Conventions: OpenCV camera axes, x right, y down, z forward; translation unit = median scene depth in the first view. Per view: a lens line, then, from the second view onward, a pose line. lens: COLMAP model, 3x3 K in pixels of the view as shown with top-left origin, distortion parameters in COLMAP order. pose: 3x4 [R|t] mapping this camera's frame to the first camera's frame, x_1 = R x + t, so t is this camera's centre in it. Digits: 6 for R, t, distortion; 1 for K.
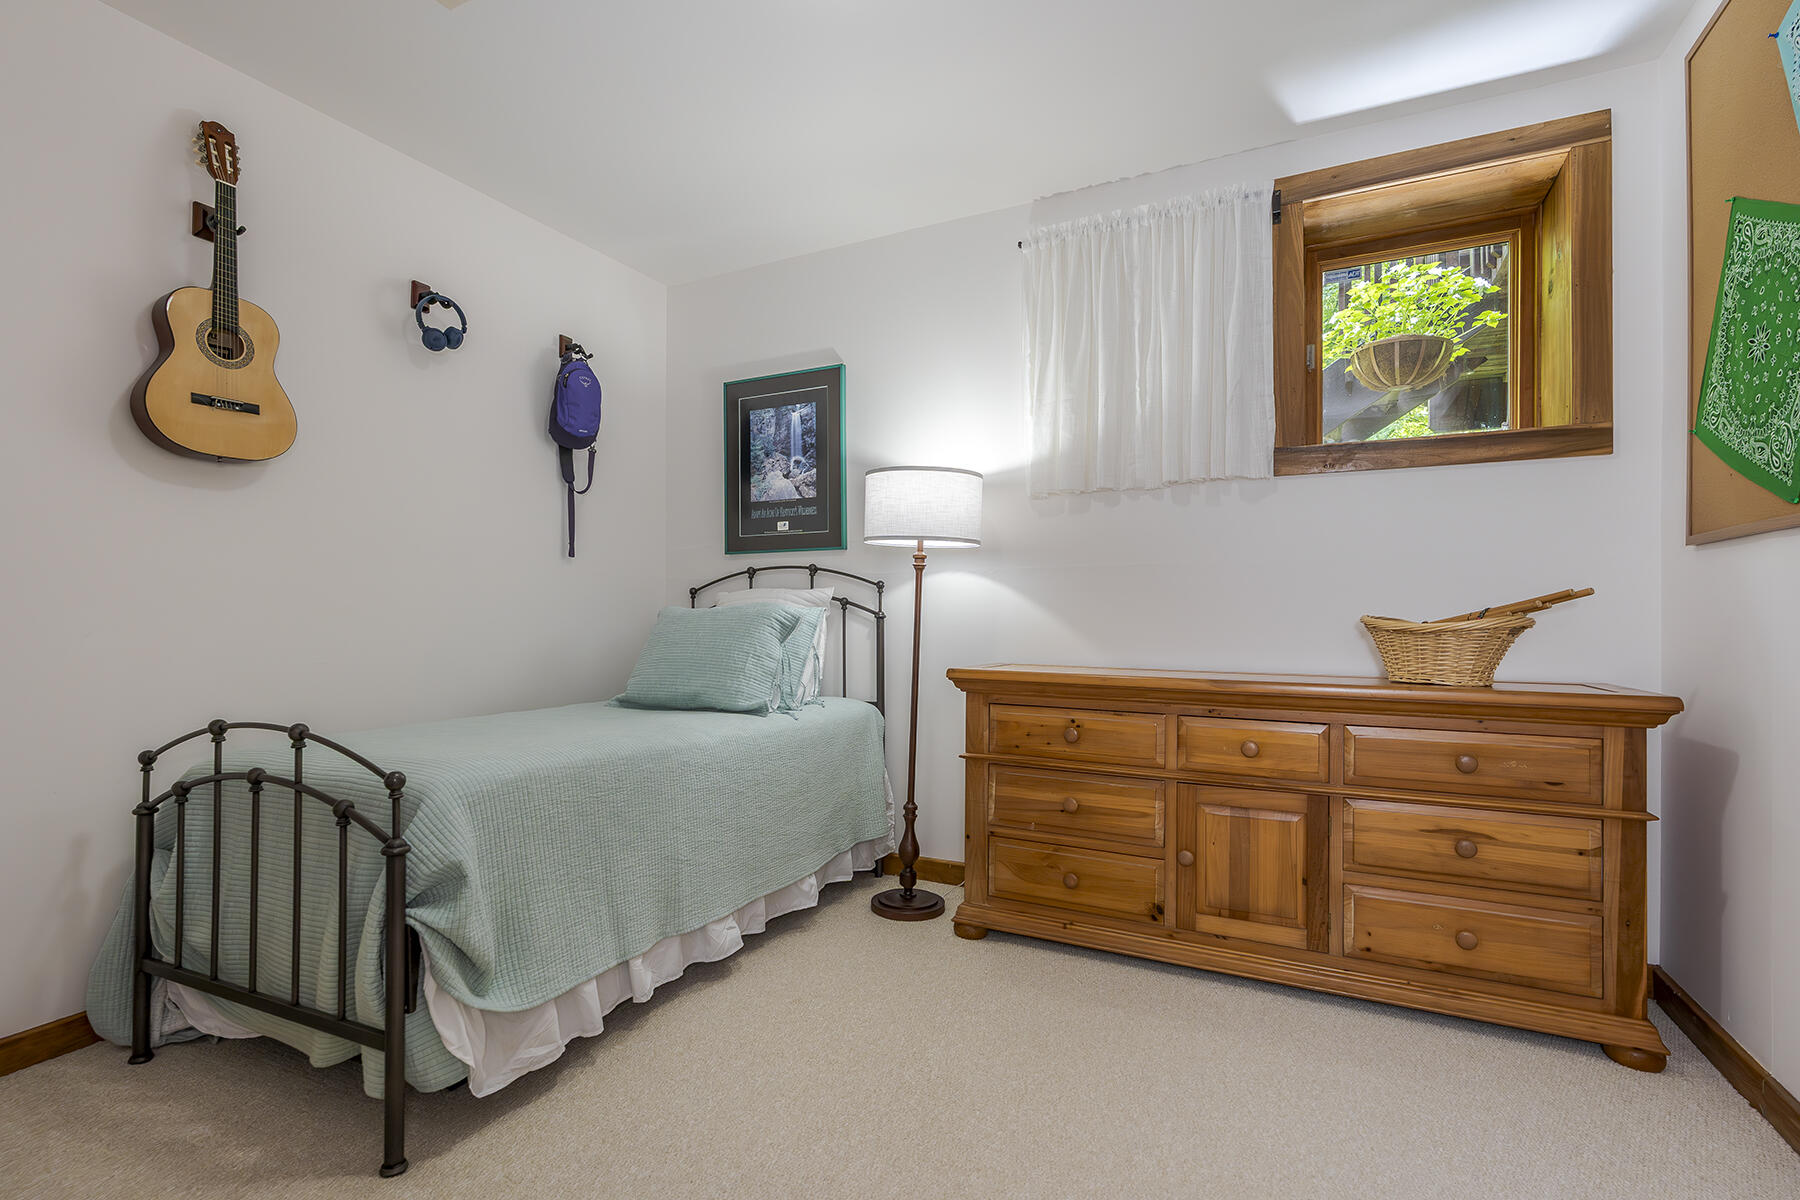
lens RADIAL K [[817.8, 0, 909.1], [0, 817.8, 578.2], [0, 0, 1]] dist [0.000708, 0.000304]
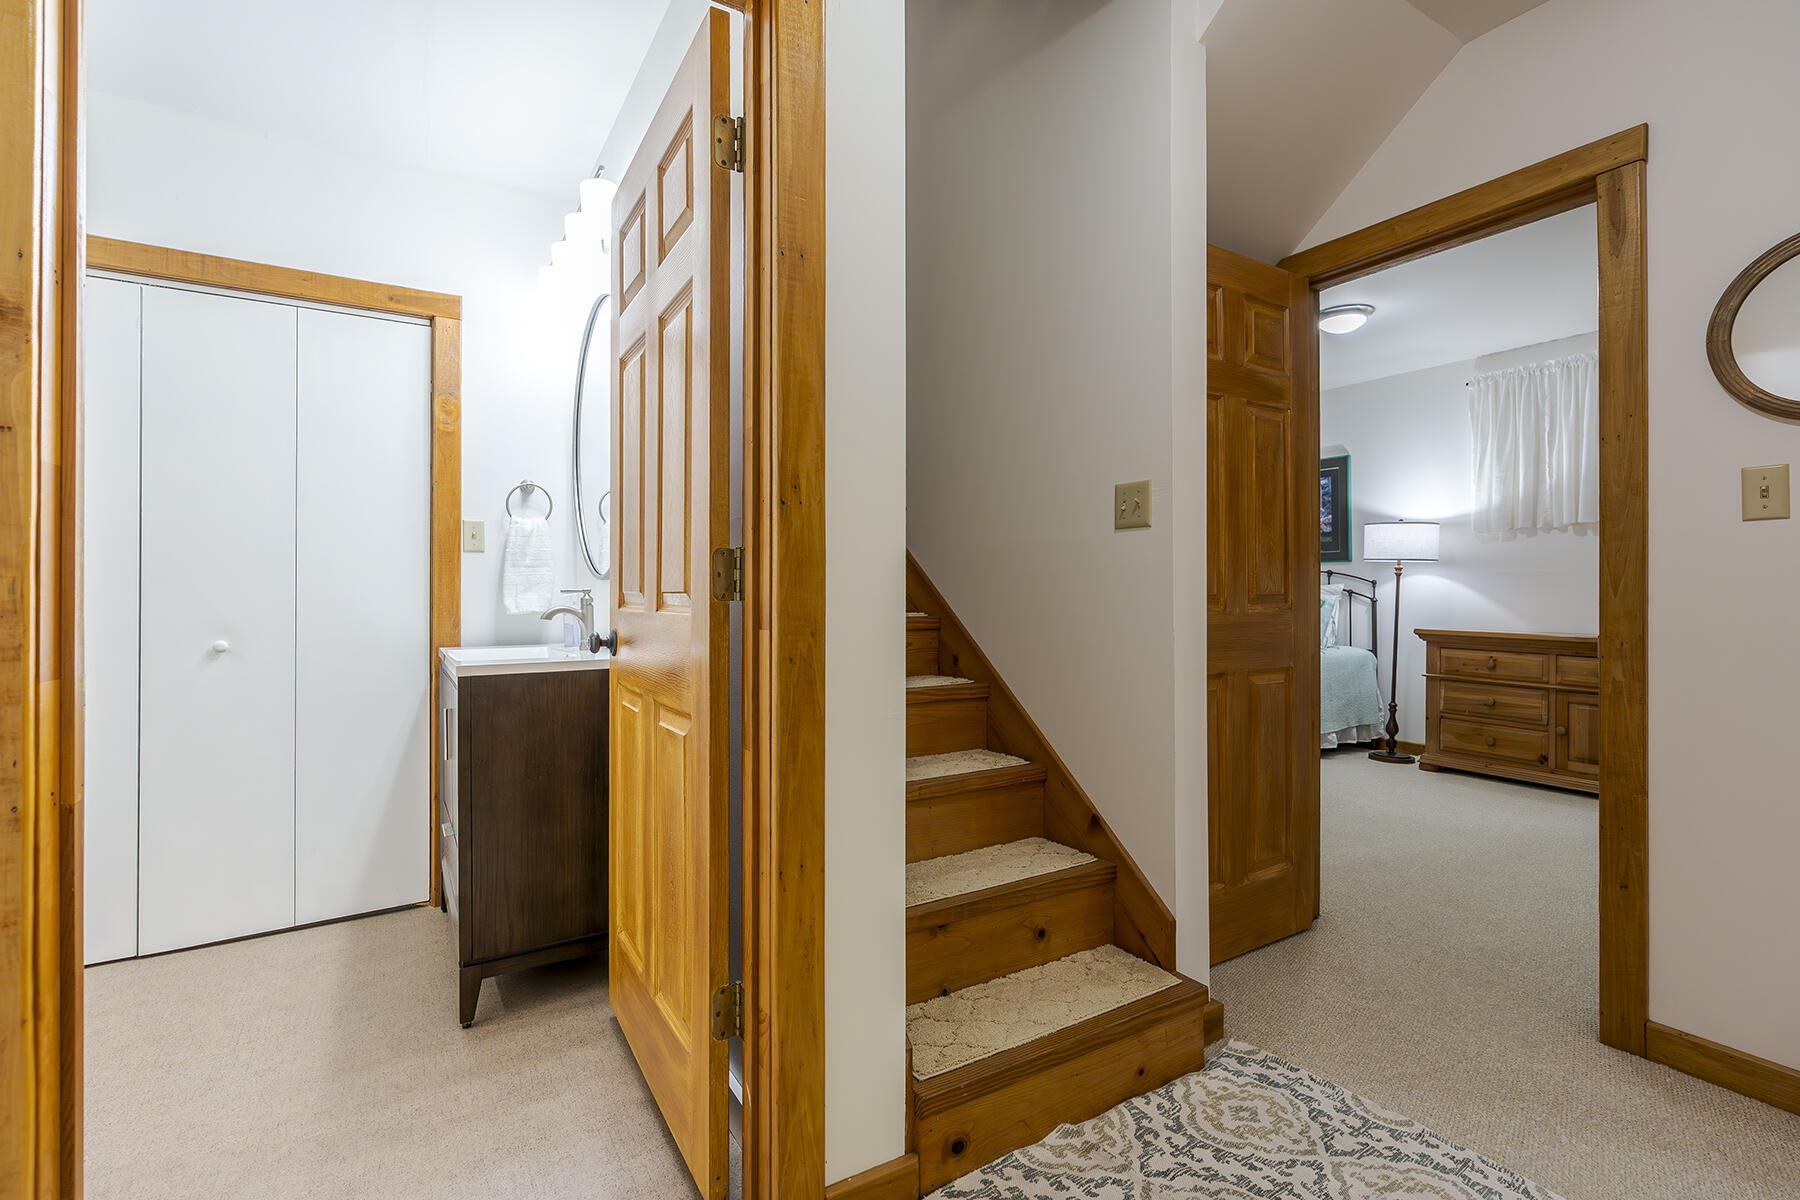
lens RADIAL K [[817.8, 0, 909.1], [0, 817.8, 578.2], [0, 0, 1]] dist [0.000708, 0.000304]
pose [[0.848720, -0.001828, -0.528839, 0.050642], [0.012108, 0.999799, 0.015975, -0.045971], [0.528704, -0.019961, 0.848572, -1.118203]]
